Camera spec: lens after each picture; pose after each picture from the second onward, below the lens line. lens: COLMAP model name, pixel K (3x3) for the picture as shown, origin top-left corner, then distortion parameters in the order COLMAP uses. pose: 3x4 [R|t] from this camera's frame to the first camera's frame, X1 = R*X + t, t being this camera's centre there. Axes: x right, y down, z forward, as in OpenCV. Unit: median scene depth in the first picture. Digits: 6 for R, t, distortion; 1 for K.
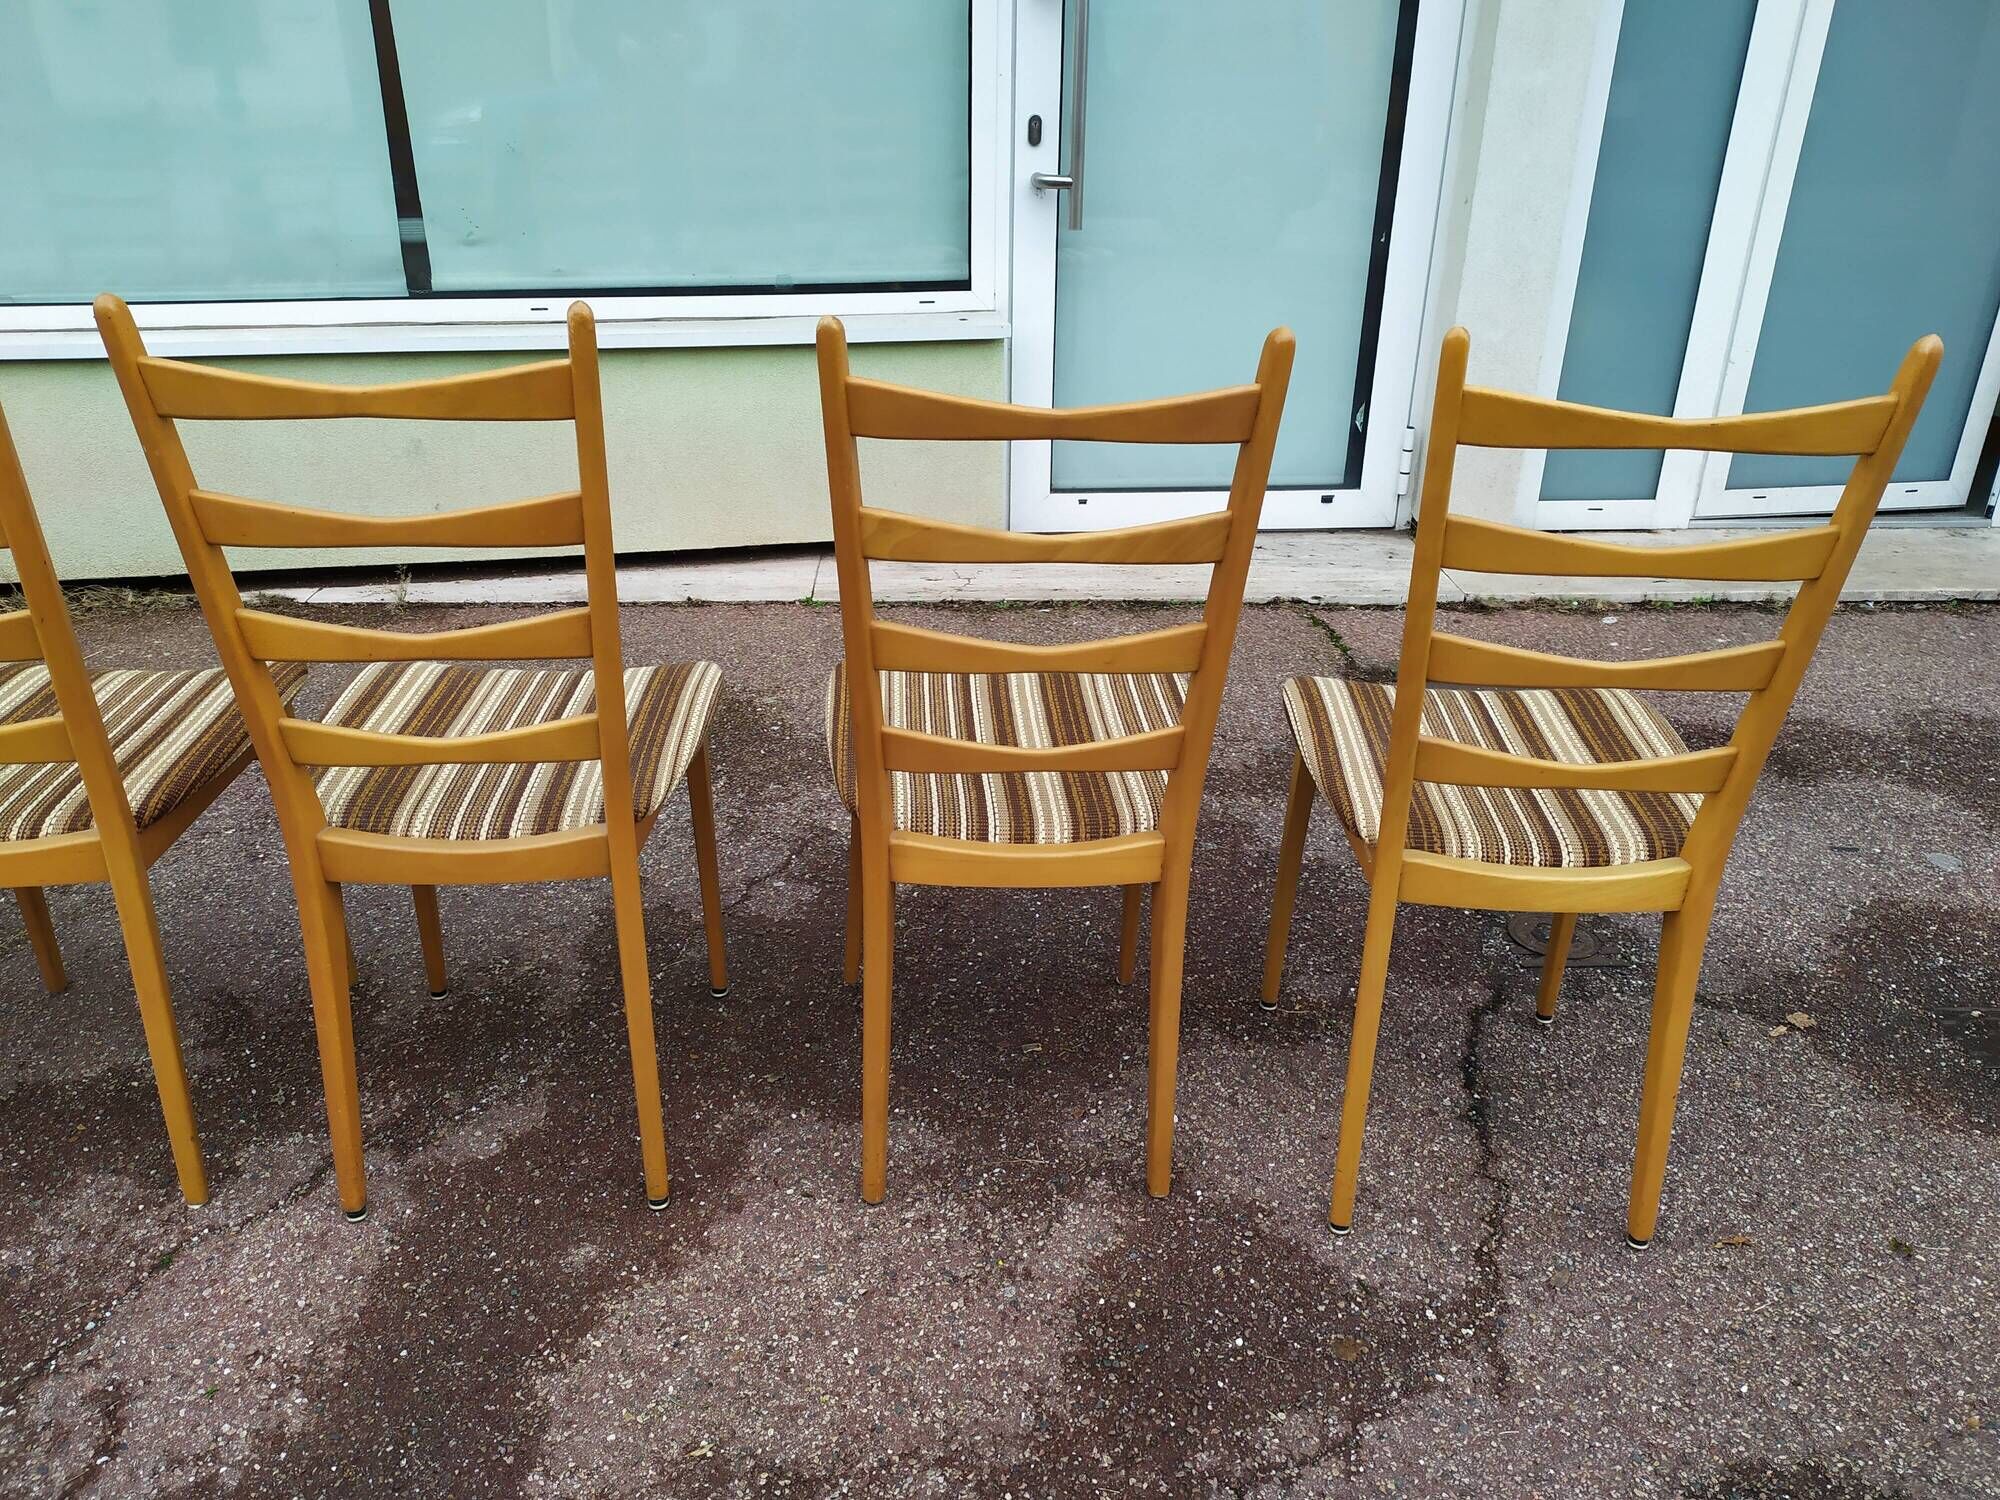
lens RADIAL K [[1526.0, 0, 1016.1], [0, 1526.0, 758.8], [0, 0, 1]] dist [0.063597, -0.065742]
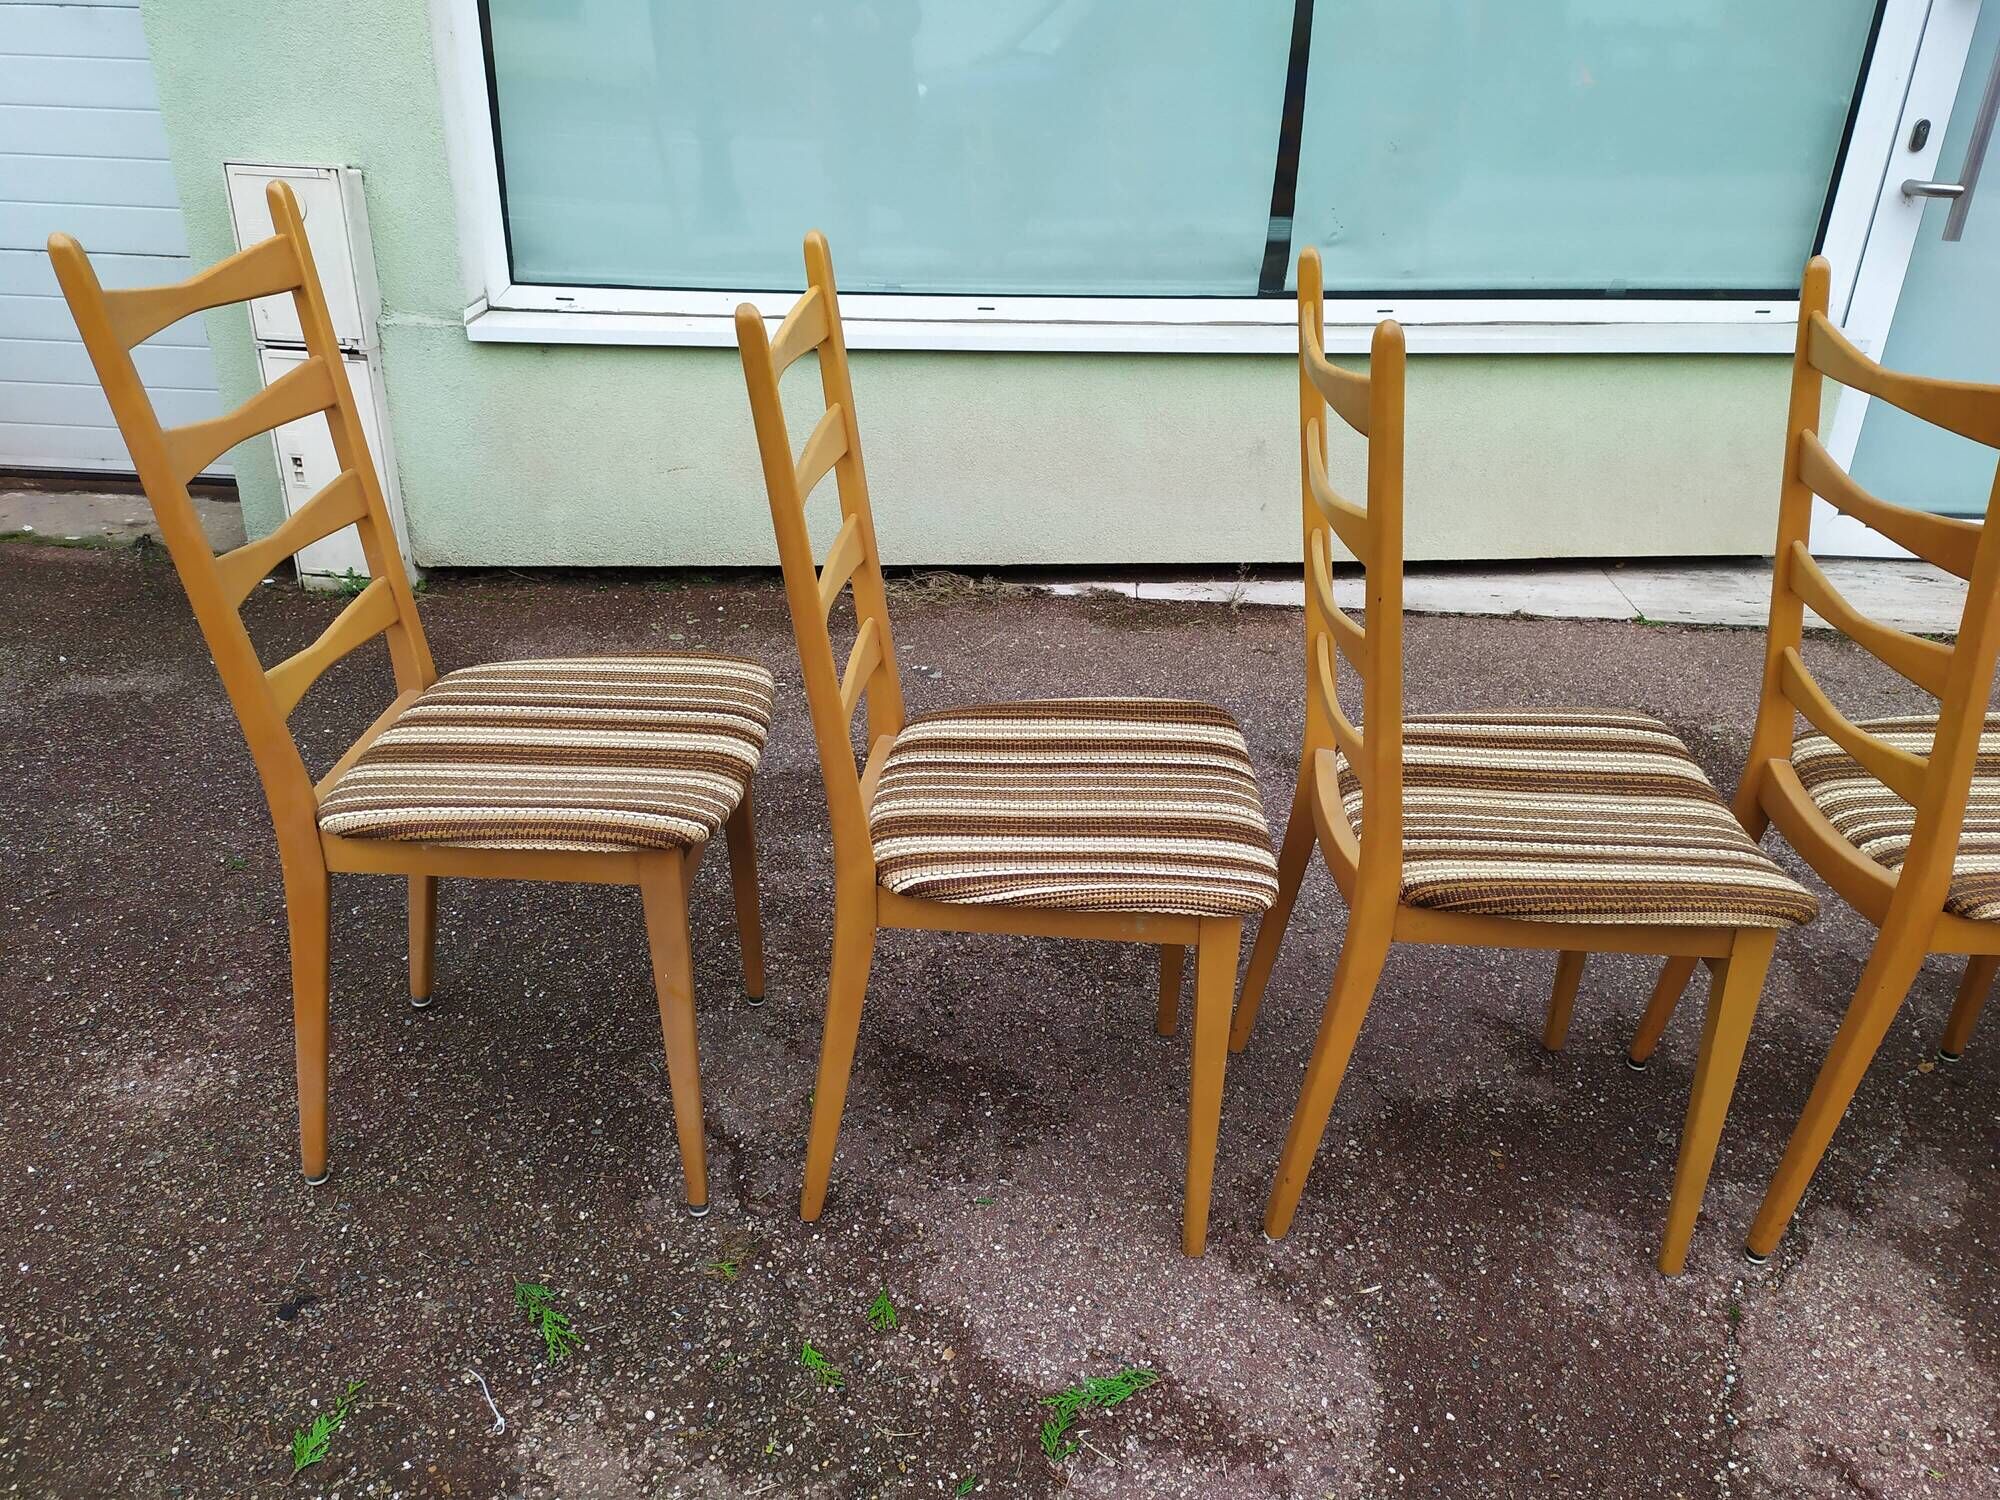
lens RADIAL K [[1526.0, 0, 995.4], [0, 1526.0, 758.8], [0, 0, 1]] dist [0.063597, -0.065742]
pose [[0.993929, 0.062012, -0.090882, -0.738532], [-0.060902, 0.998032, 0.014937, -0.008800], [0.091629, -0.009311, 0.995750, -0.009850]]
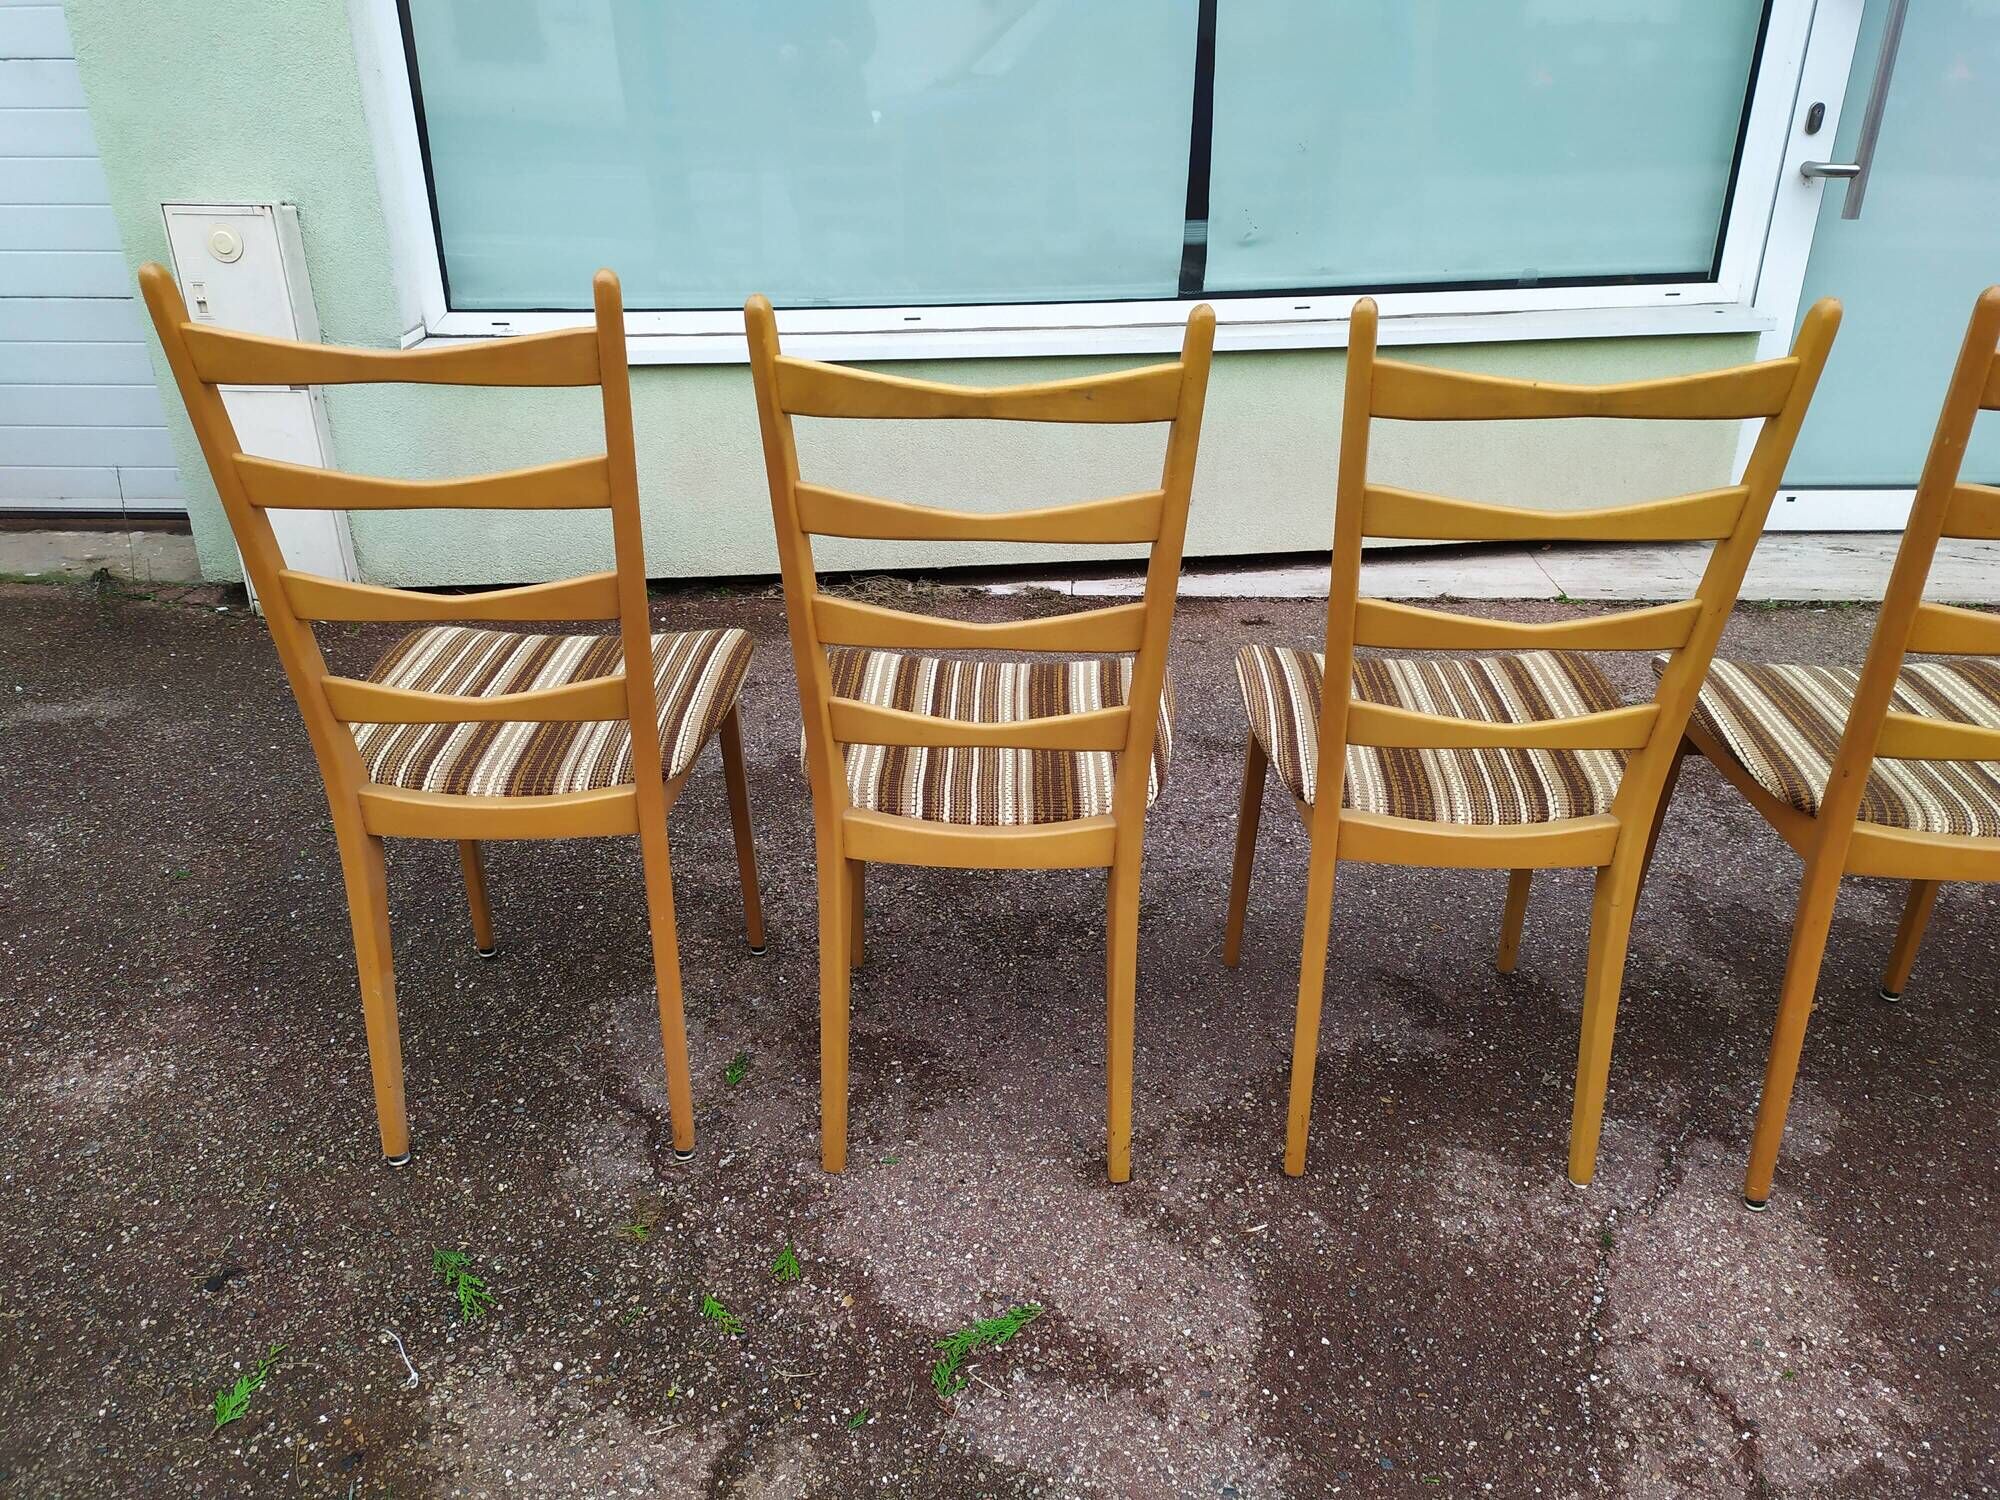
lens RADIAL K [[1526.0, 0, 989.1], [0, 1526.0, 755.3], [0, 0, 1]] dist [0.063597, -0.065742]
pose [[0.995211, 0.024699, -0.094583, -0.675296], [-0.024864, 0.999691, -0.000556, 0.013106], [0.094540, 0.002905, 0.995517, -0.040067]]
